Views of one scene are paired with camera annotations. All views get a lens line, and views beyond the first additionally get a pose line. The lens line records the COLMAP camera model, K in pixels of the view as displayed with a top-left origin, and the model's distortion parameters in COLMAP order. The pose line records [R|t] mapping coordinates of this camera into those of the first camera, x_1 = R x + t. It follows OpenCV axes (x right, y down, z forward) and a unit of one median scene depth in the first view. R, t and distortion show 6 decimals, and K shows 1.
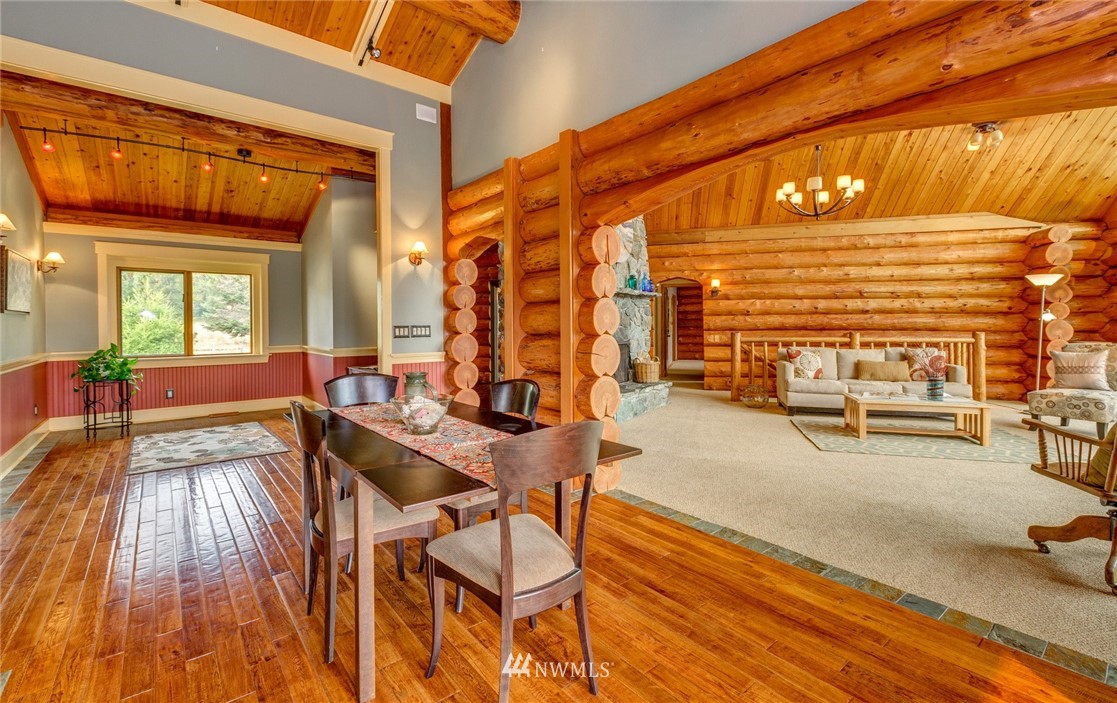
lens RADIAL K [[494.6, 0, 552.3], [0, 494.6, 324.9], [0, 0, 1]] dist [-0.002190, 0.000477]
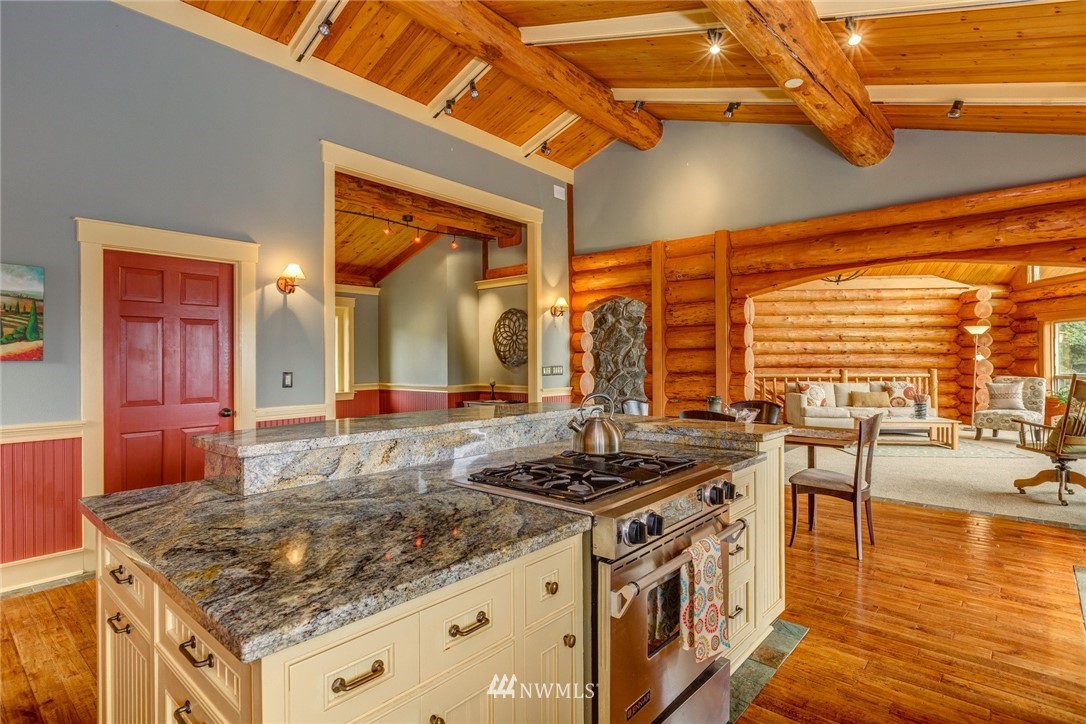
lens RADIAL K [[554.8, 0, 536.9], [0, 554.8, 354.6], [0, 0, 1]] dist [-0.000849, 0.000288]
pose [[0.984931, 0.001158, 0.172941, -0.450144], [0.000763, 0.999939, -0.011038, -0.008593], [-0.172943, 0.011003, 0.984870, -0.281567]]
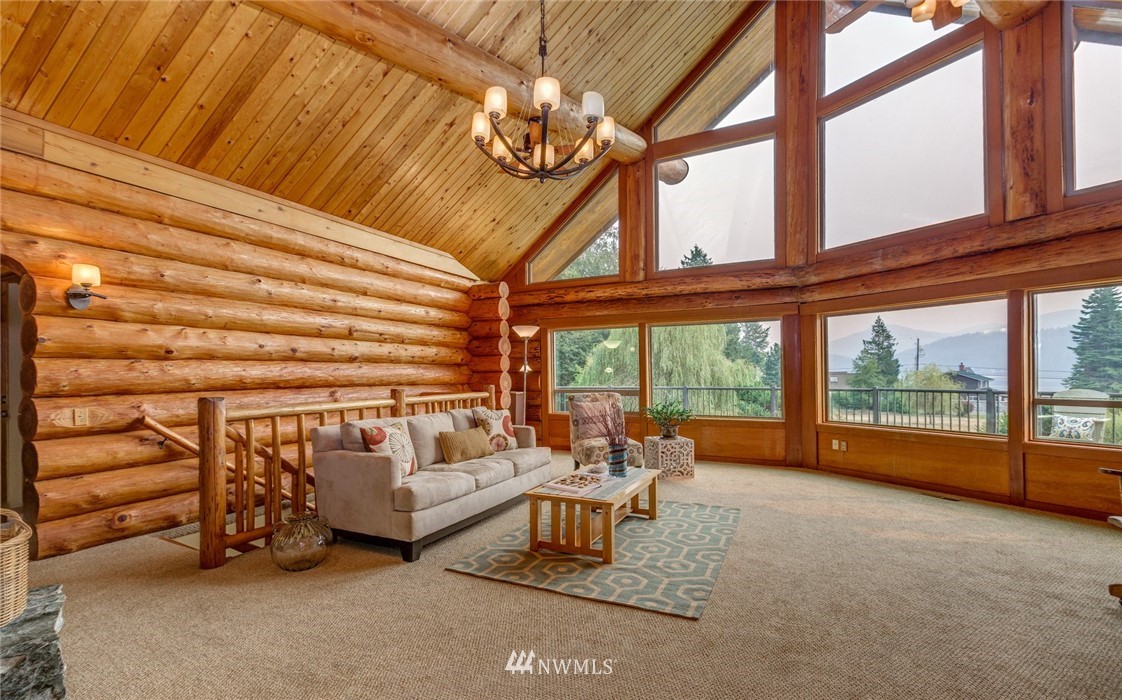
lens RADIAL K [[496.8, 0, 560.6], [0, 496.8, 368.2], [0, 0, 1]] dist [-0.002190, 0.000477]
pose [[0.158490, 0.011372, 0.987295, 0.008083], [0.009998, 0.999864, -0.013122, -0.003251], [-0.987310, 0.011951, 0.158355, 0.787676]]
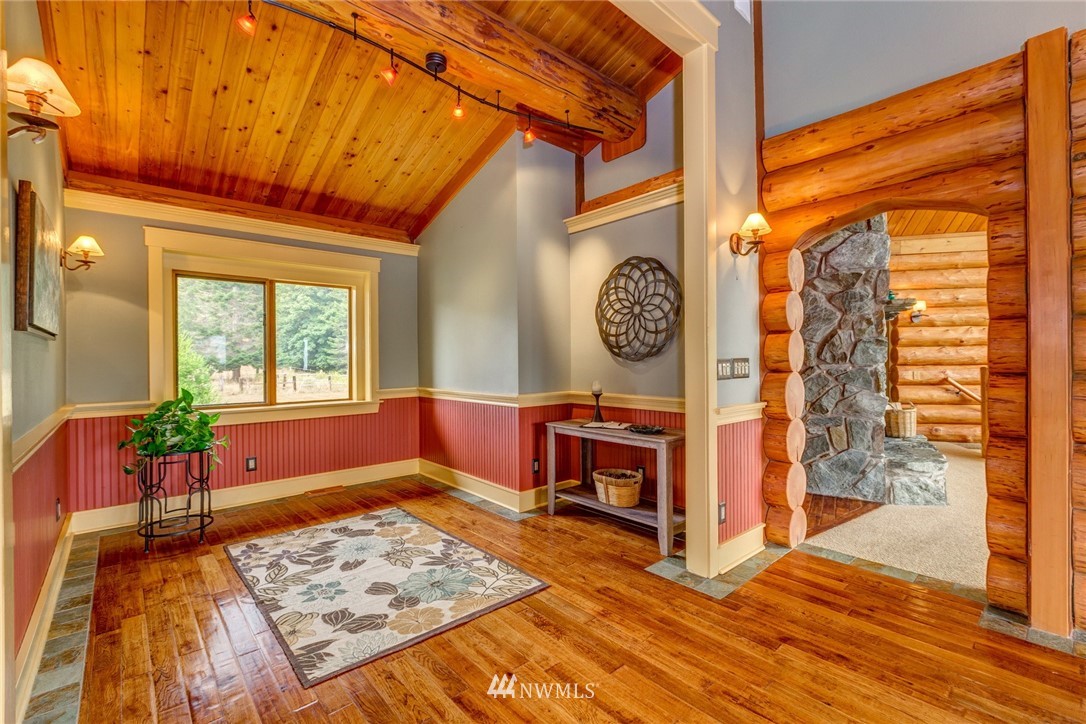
lens RADIAL K [[480.6, 0, 536.2], [0, 480.6, 357.9], [0, 0, 1]] dist [-0.000322, -0.000049]
pose [[0.999134, -0.001756, 0.041575, -0.434956], [0.001946, 0.999988, -0.004540, 0.002202], [-0.041566, 0.004617, 0.999125, 0.353727]]
